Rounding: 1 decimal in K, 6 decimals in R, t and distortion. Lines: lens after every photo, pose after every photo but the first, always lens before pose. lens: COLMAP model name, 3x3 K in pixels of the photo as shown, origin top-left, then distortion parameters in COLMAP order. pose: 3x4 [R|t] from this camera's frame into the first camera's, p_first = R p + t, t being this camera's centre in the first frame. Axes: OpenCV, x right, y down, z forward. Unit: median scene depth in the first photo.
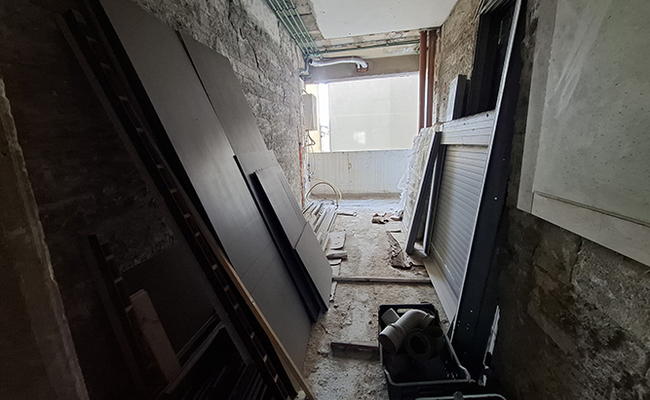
lens RADIAL K [[255.6, 0, 322.8], [0, 255.6, 196.5], [0, 0, 1]] dist [-0.006118, 0.000807]
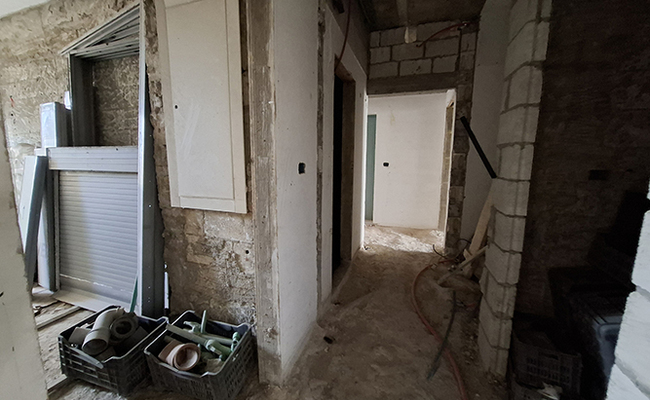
lens RADIAL K [[255.6, 0, 322.8], [0, 255.6, 196.5], [0, 0, 1]] dist [-0.006118, 0.000807]
pose [[0.165599, -0.104313, 0.980661, -0.884180], [0.187212, 0.979634, 0.072591, 0.046404], [-0.968261, 0.171571, 0.181755, -0.417604]]
